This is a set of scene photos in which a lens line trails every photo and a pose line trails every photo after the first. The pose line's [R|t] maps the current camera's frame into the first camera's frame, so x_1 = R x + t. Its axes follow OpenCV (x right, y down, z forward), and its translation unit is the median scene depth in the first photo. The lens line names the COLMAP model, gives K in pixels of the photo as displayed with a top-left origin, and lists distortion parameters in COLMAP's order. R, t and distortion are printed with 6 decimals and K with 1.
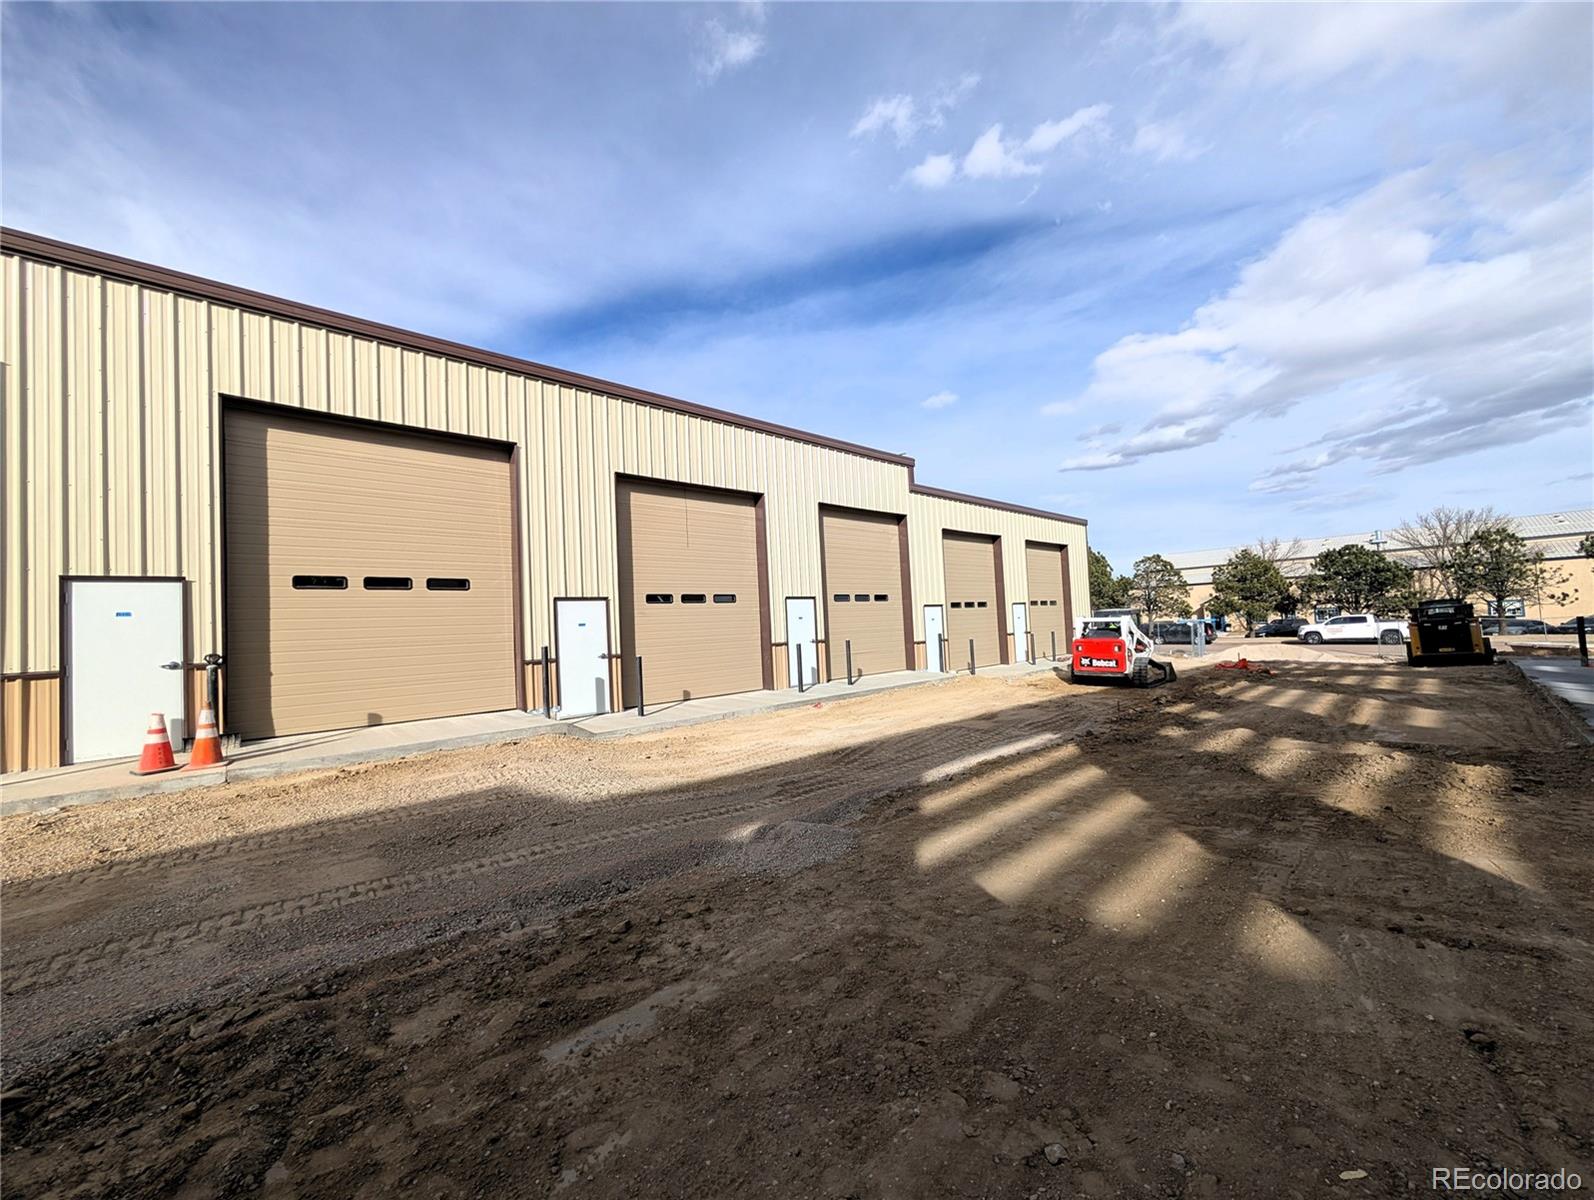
lens RADIAL K [[613.8, 0, 811.5], [0, 613.8, 602.6], [0, 0, 1]] dist [0.002276, -0.000182]
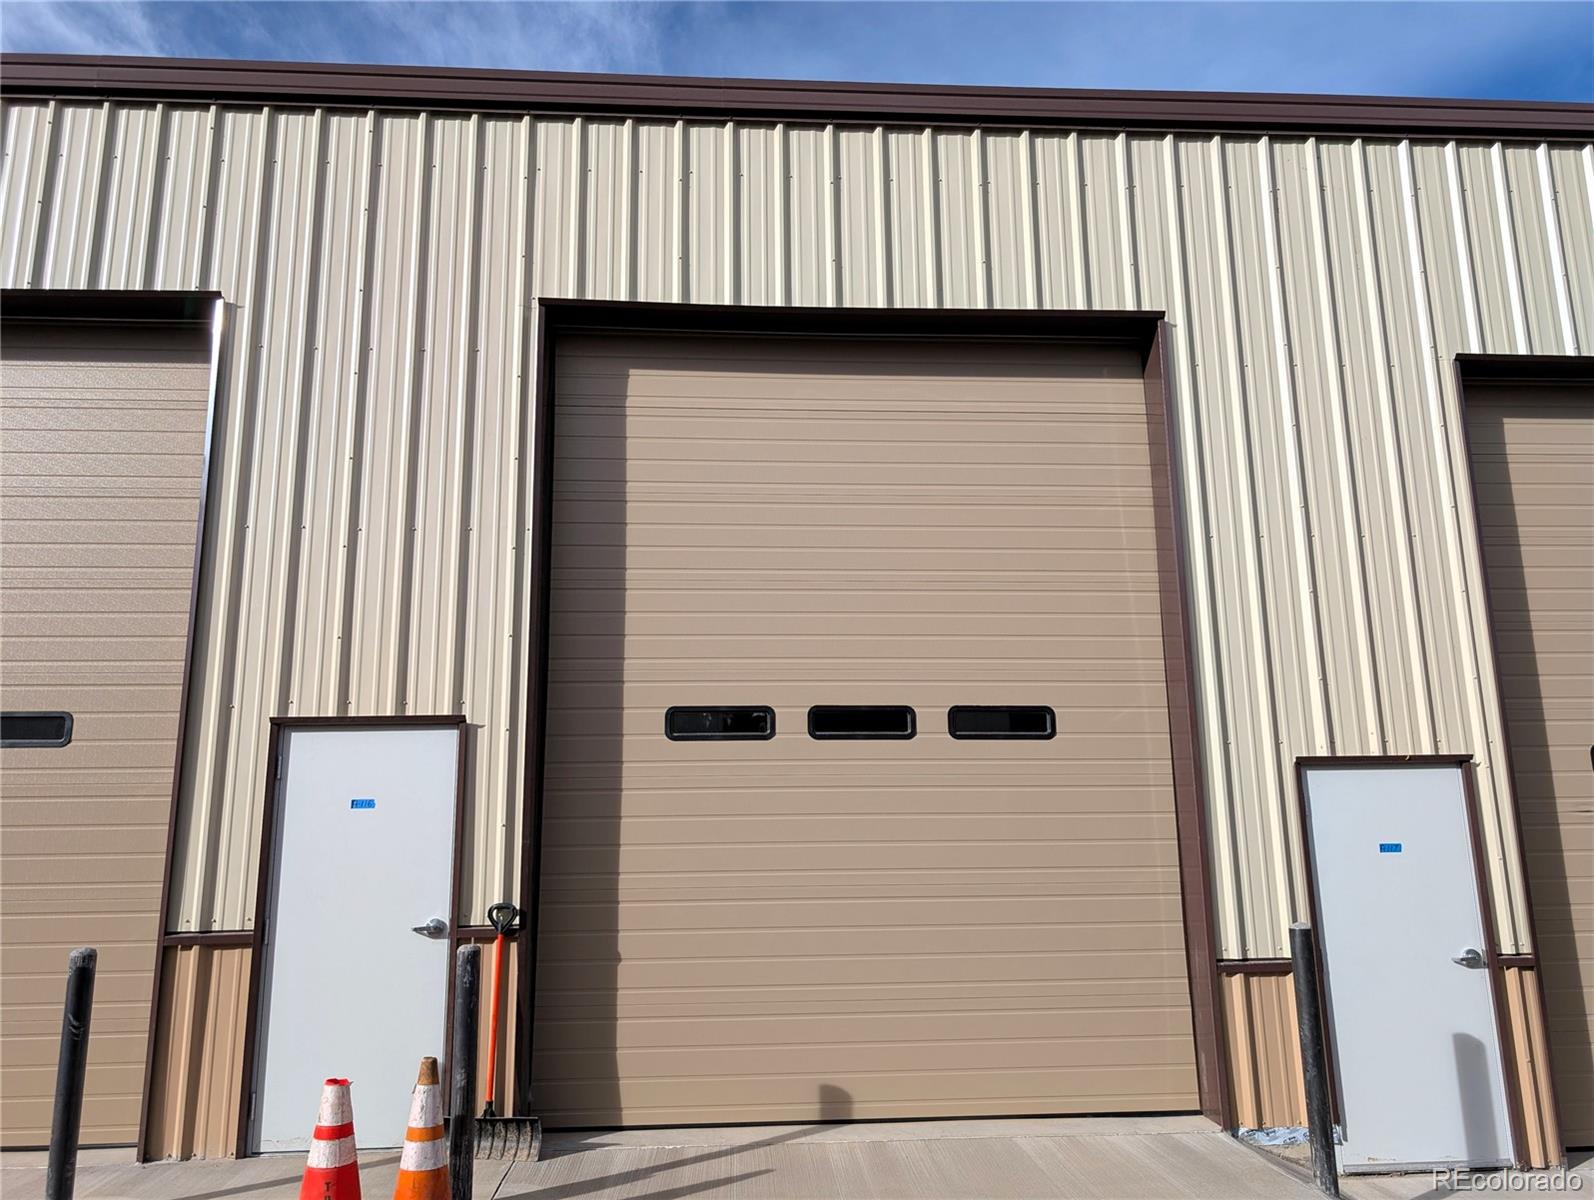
lens RADIAL K [[1156.1, 0, 805.8], [0, 1156.1, 601.1], [0, 0, 1]] dist [0.026681, -0.009181]
pose [[0.761253, -0.091729, -0.641934, -0.232994], [0.002012, 0.990274, -0.139119, -0.005795], [0.648451, 0.104613, 0.754034, 0.399484]]
